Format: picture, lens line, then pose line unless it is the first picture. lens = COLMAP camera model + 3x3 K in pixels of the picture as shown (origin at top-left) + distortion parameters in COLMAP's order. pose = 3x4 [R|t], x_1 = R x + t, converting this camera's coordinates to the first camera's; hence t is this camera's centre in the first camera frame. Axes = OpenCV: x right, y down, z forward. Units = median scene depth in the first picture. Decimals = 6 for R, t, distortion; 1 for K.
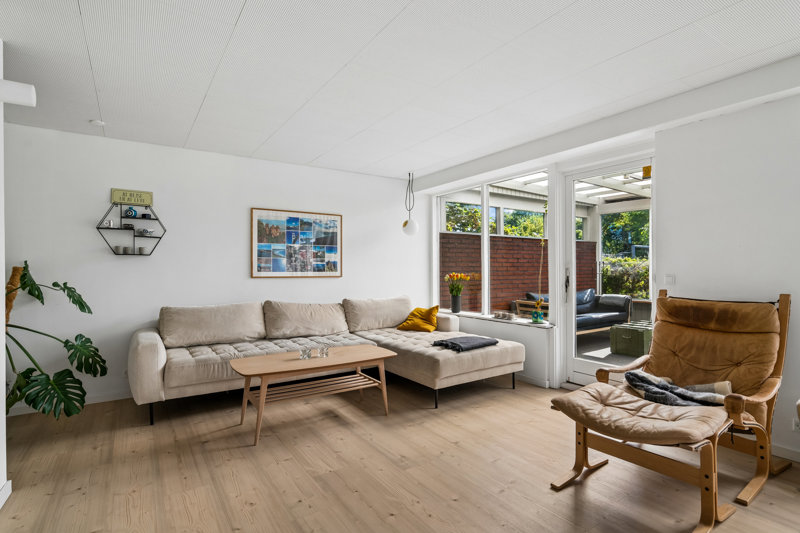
lens RADIAL K [[410.7, 0, 398.1], [0, 410.7, 264.9], [0, 0, 1]] dist [-0.001306, 0.000267]
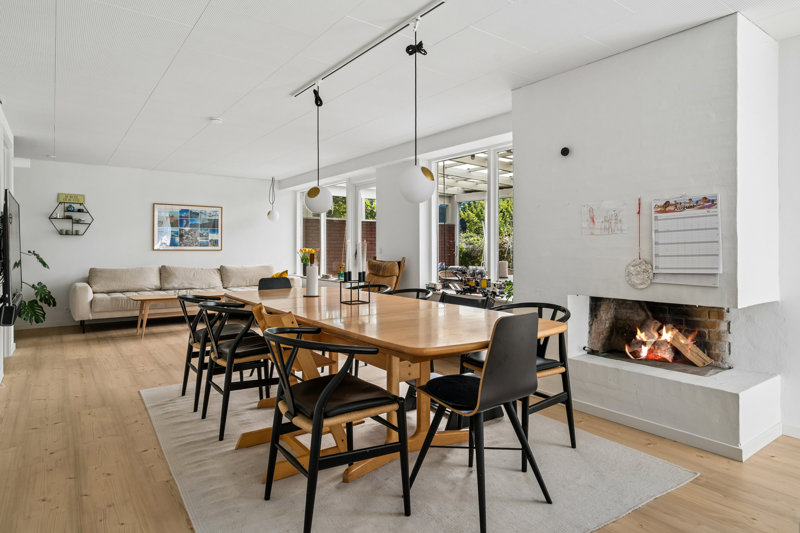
lens RADIAL K [[472.0, 0, 408.4], [0, 472.0, 243.0], [0, 0, 1]] dist [-0.005335, -0.001708]
pose [[0.998016, 0.005243, 0.062746, 0.495735], [-0.005352, 0.999984, 0.001577, -0.002893], [-0.062737, -0.001910, 0.998028, -0.825914]]
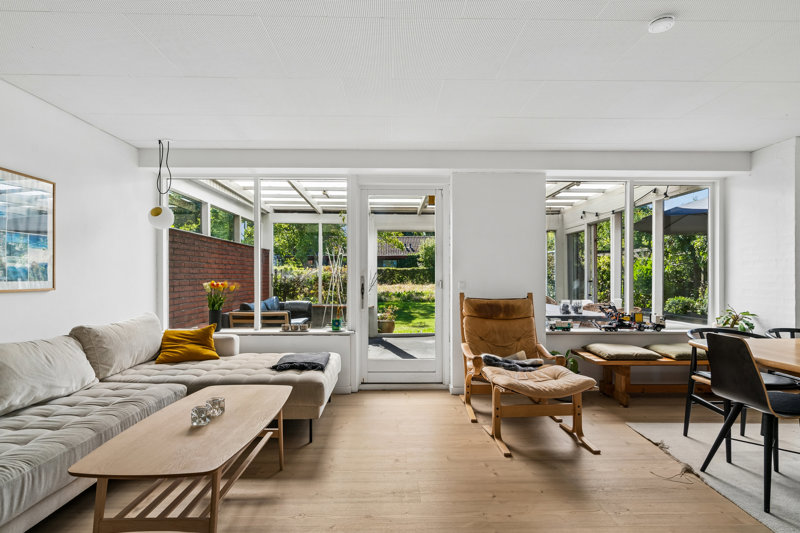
lens RADIAL K [[435.0, 0, 401.7], [0, 435.0, 271.4], [0, 0, 1]] dist [0.007669, 0.001498]
pose [[0.525841, 0.012060, 0.850497, -0.490530], [-0.010908, 0.999913, -0.007434, 0.003013], [-0.850513, -0.005368, 0.525927, 0.320401]]
